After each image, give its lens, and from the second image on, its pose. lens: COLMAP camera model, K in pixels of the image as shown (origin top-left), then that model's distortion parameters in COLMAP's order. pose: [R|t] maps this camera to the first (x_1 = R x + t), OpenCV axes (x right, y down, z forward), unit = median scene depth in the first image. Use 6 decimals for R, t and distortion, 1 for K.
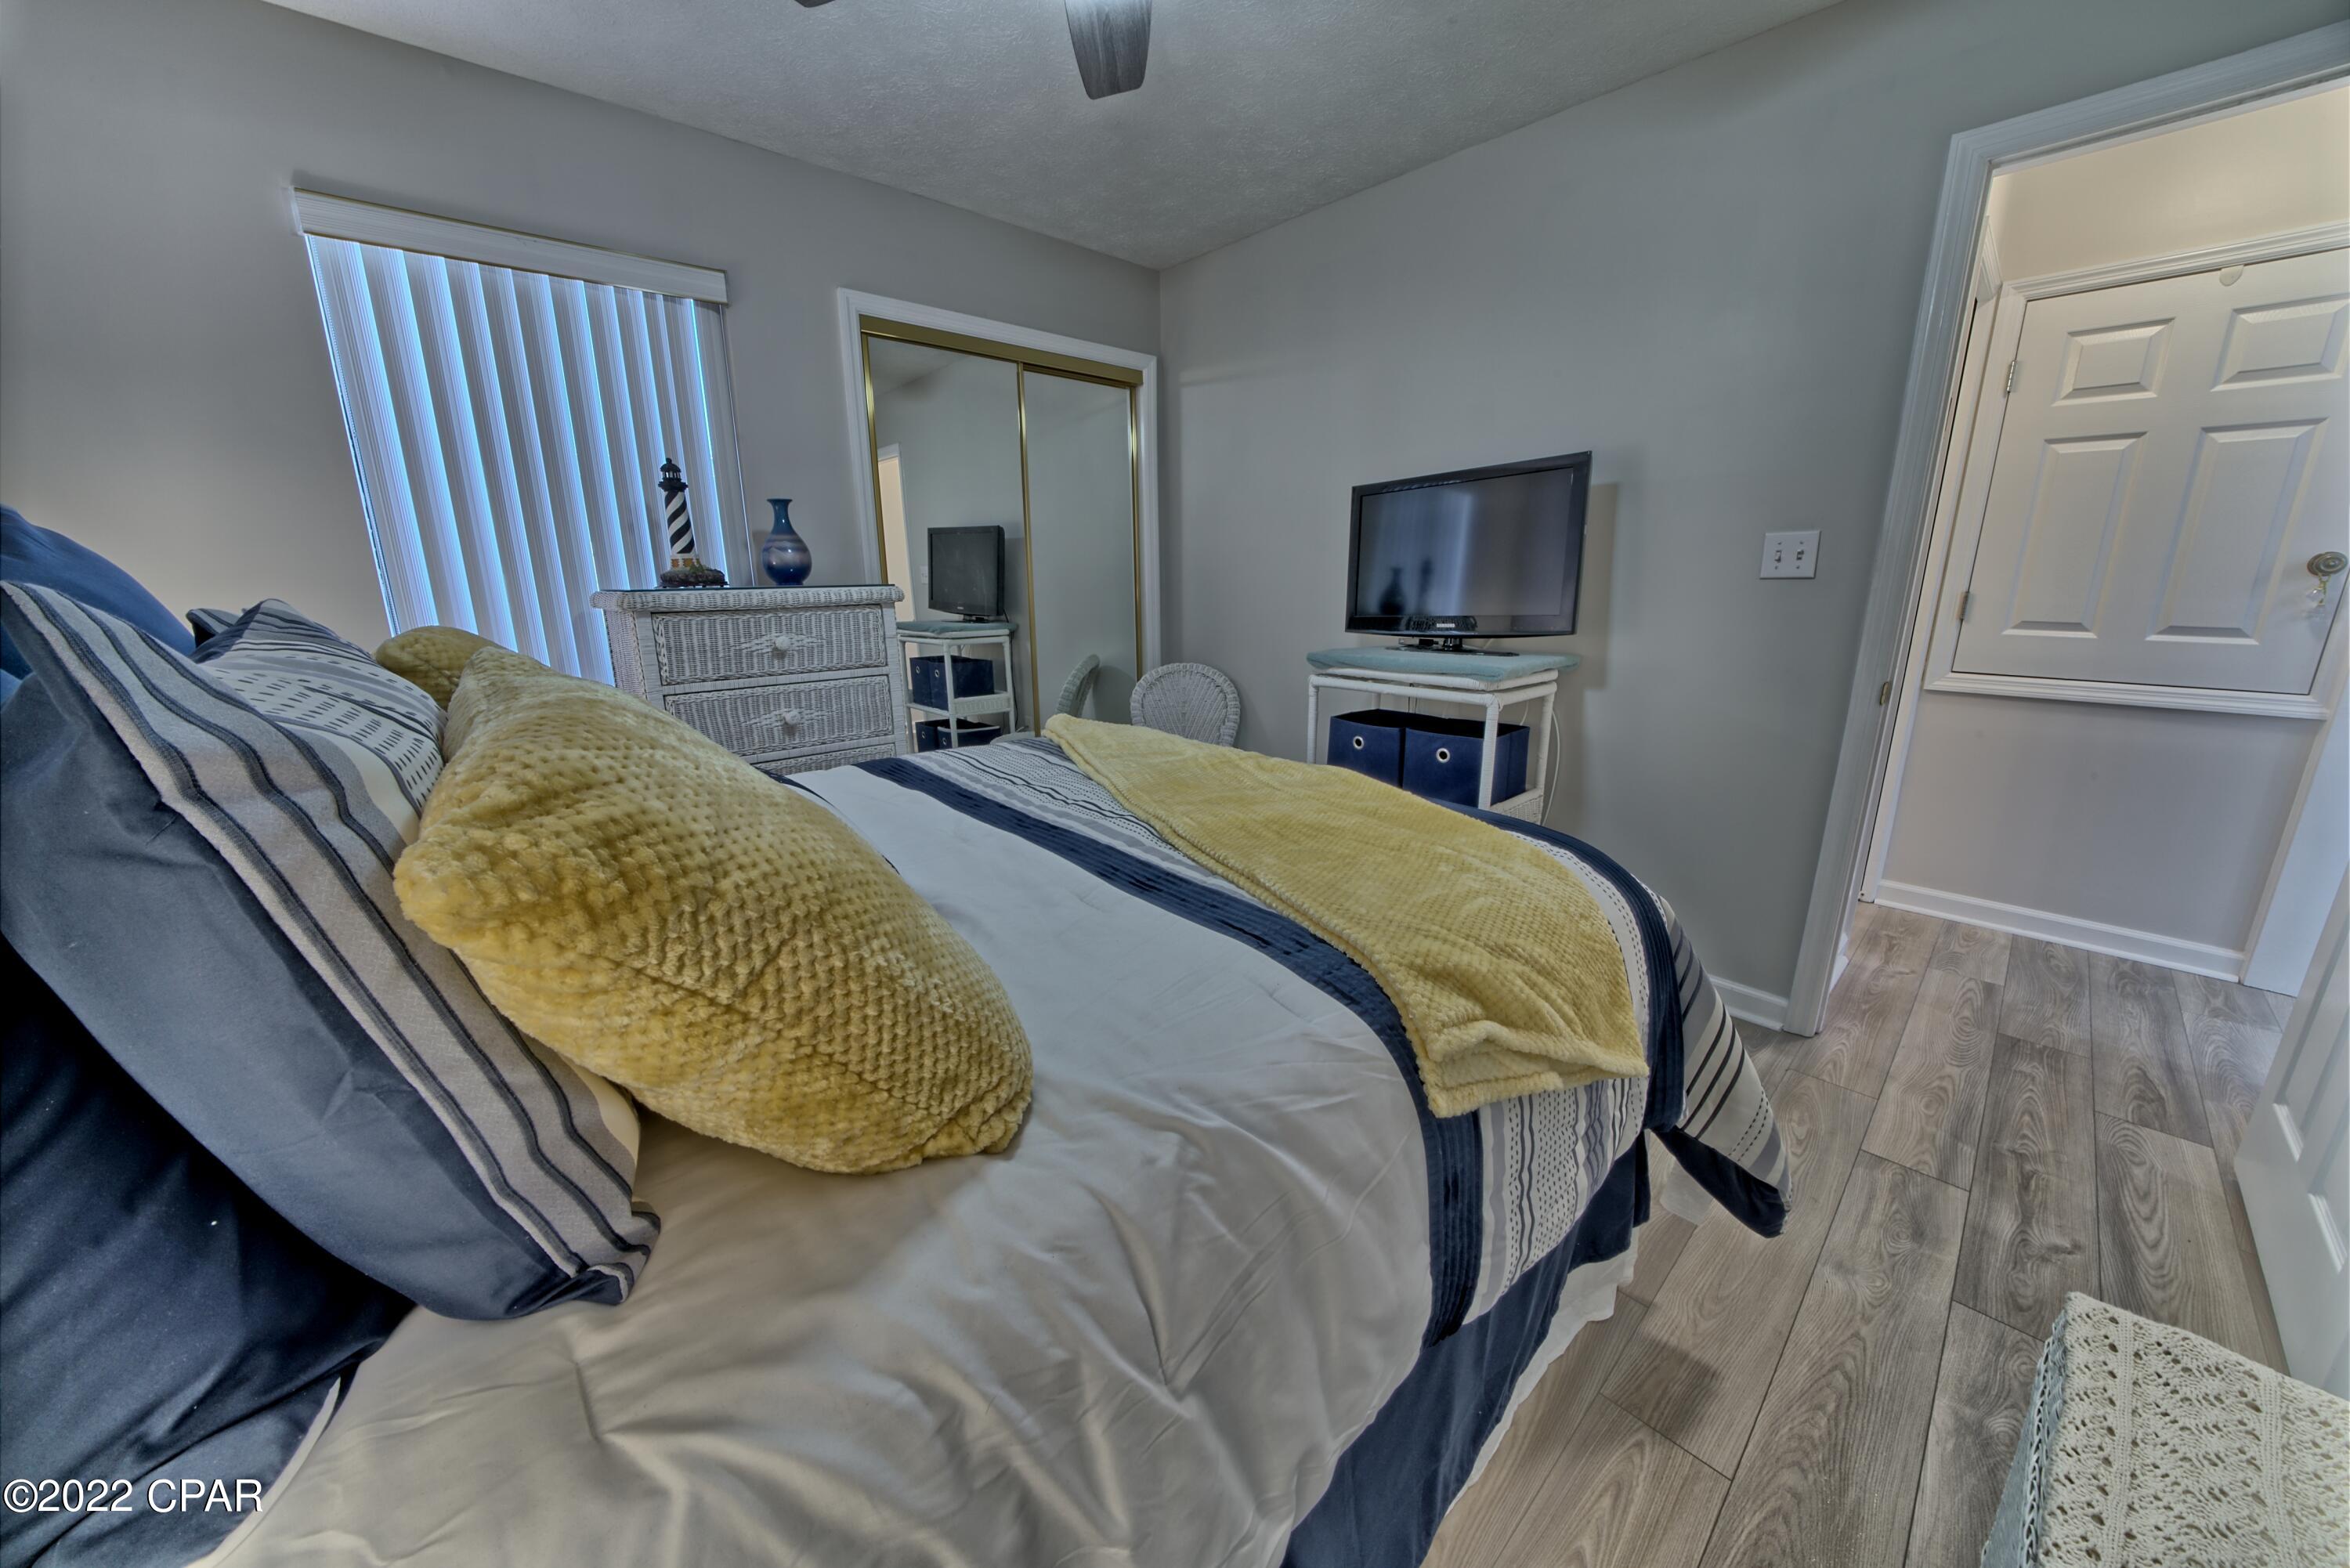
lens RADIAL K [[810.5, 0, 1176.2], [0, 810.5, 775.1], [0, 0, 1]] dist [-0.024771, 0.002265]
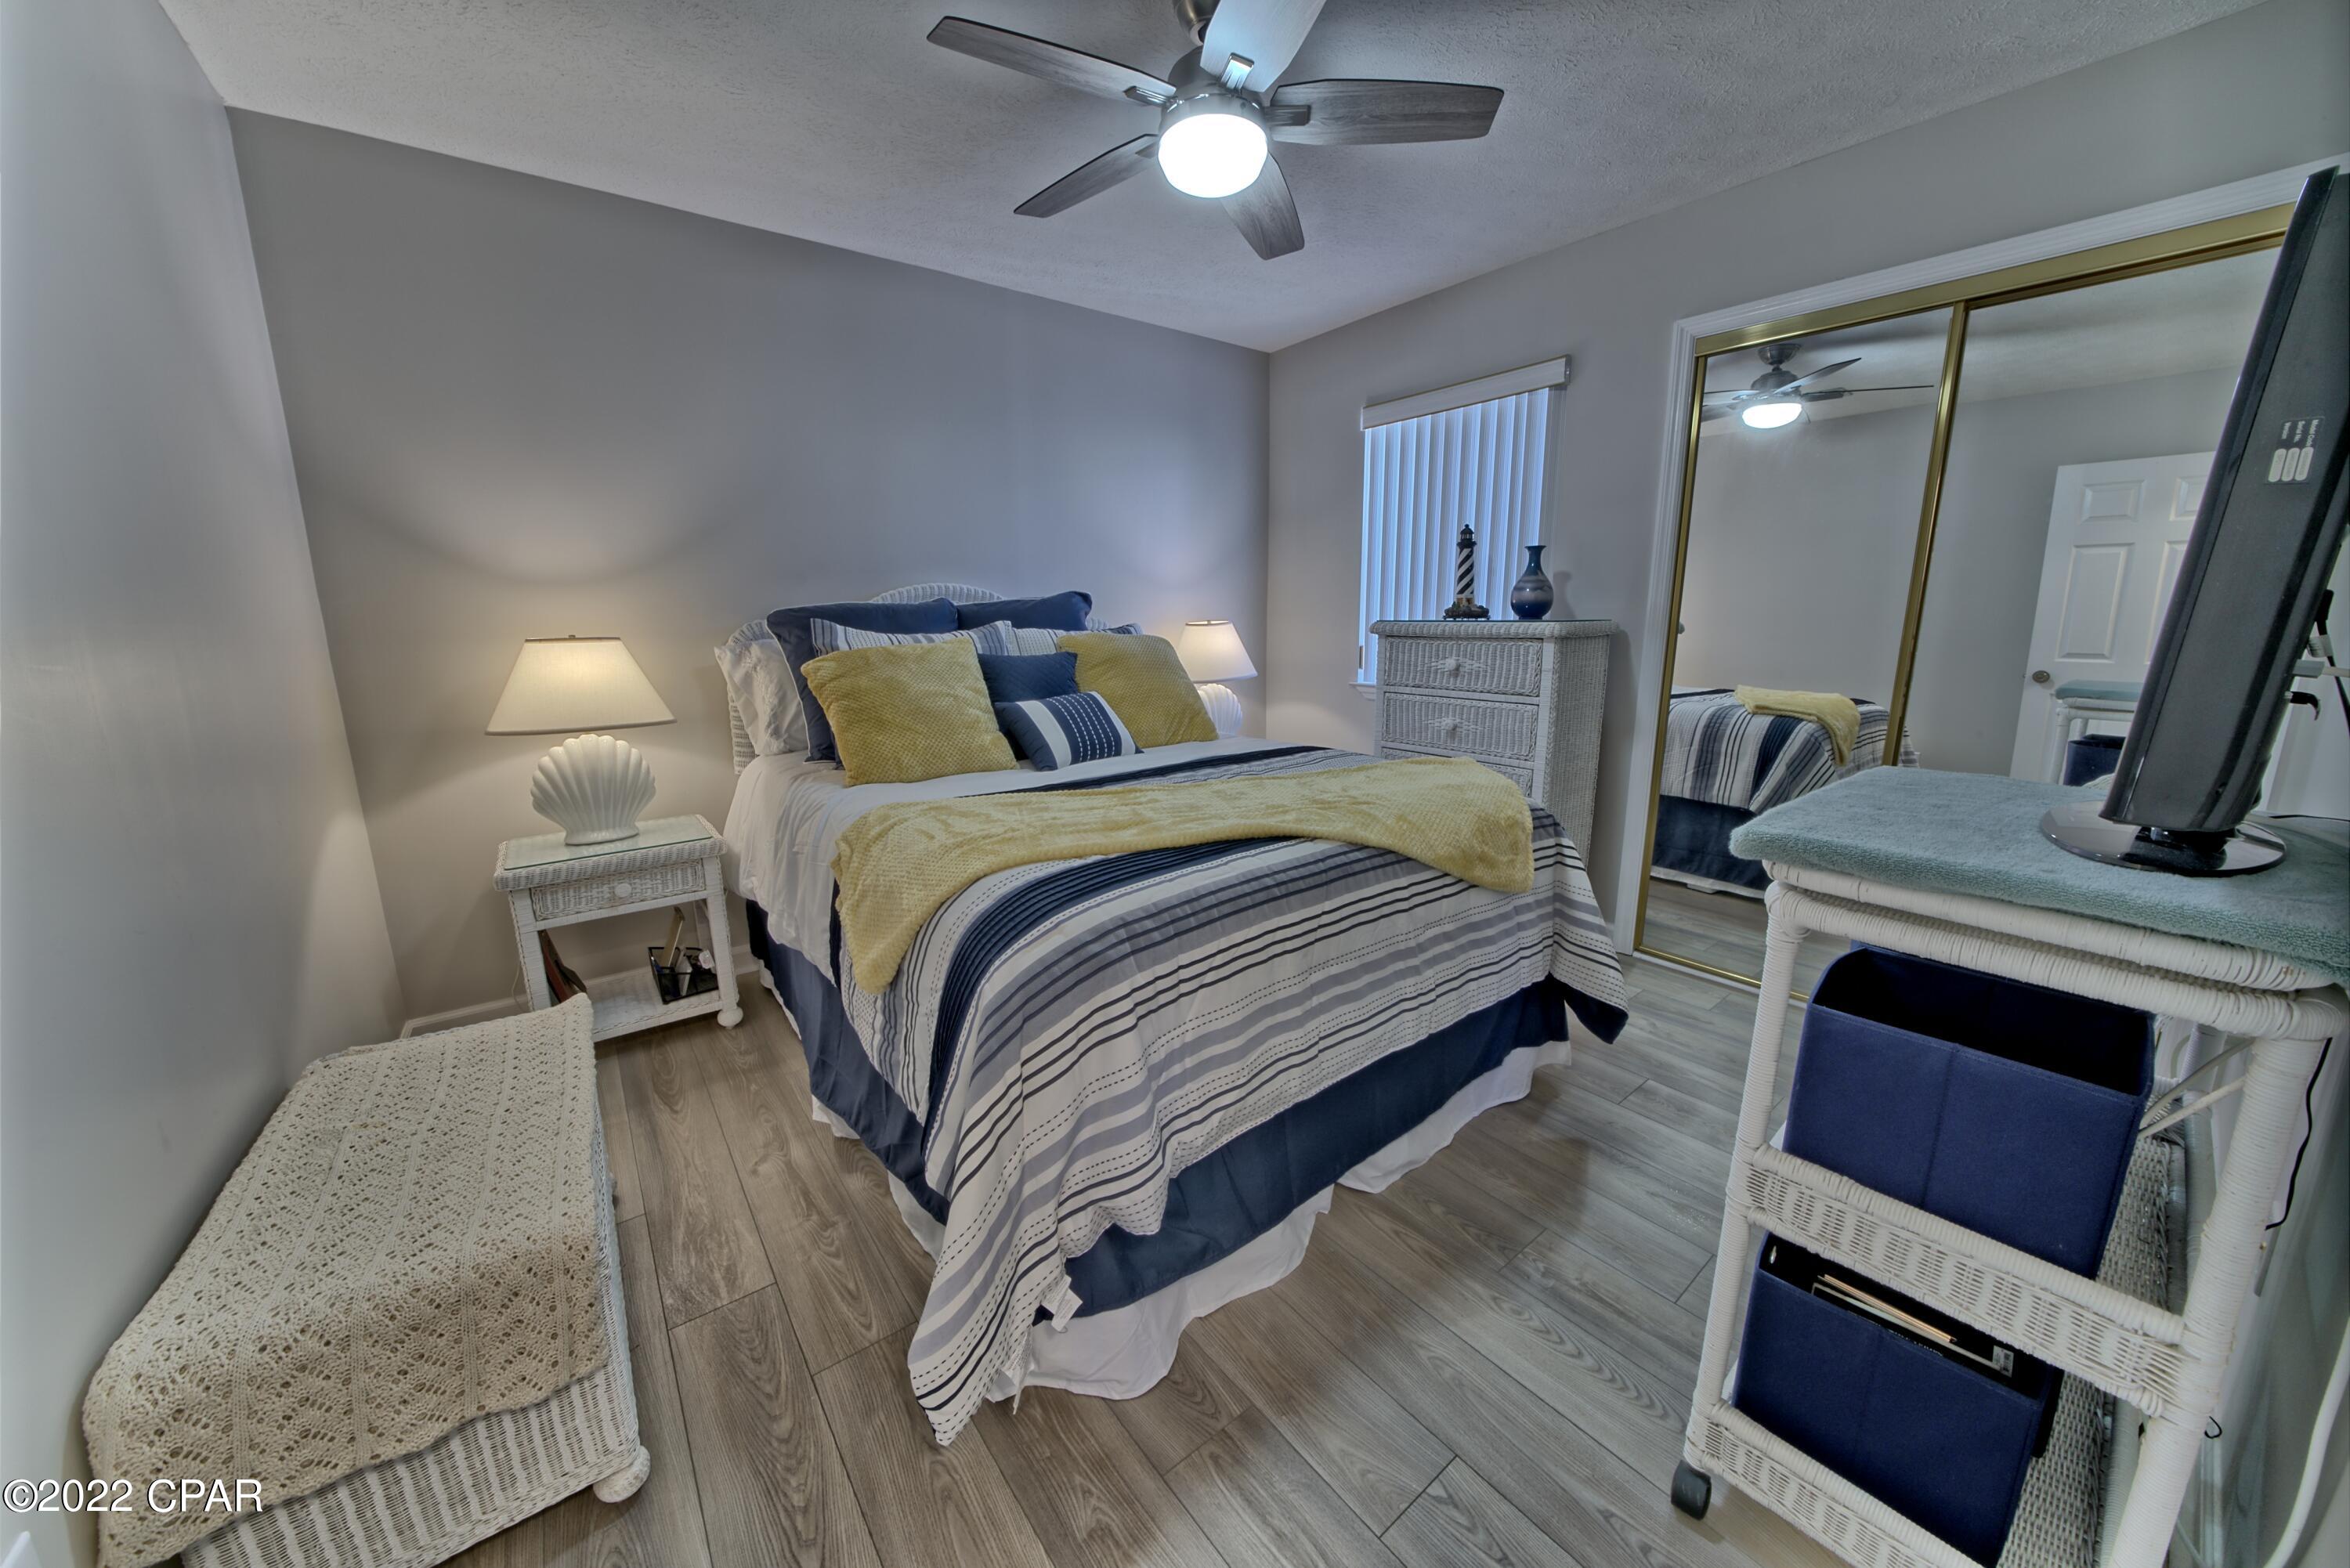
lens RADIAL K [[810.5, 0, 1176.2], [0, 810.5, 775.1], [0, 0, 1]] dist [-0.024771, 0.002265]
pose [[-0.084481, 0.200984, -0.975945, 0.794975], [-0.229819, 0.949108, 0.215351, -0.169464], [0.969560, 0.242484, -0.033991, 0.653453]]
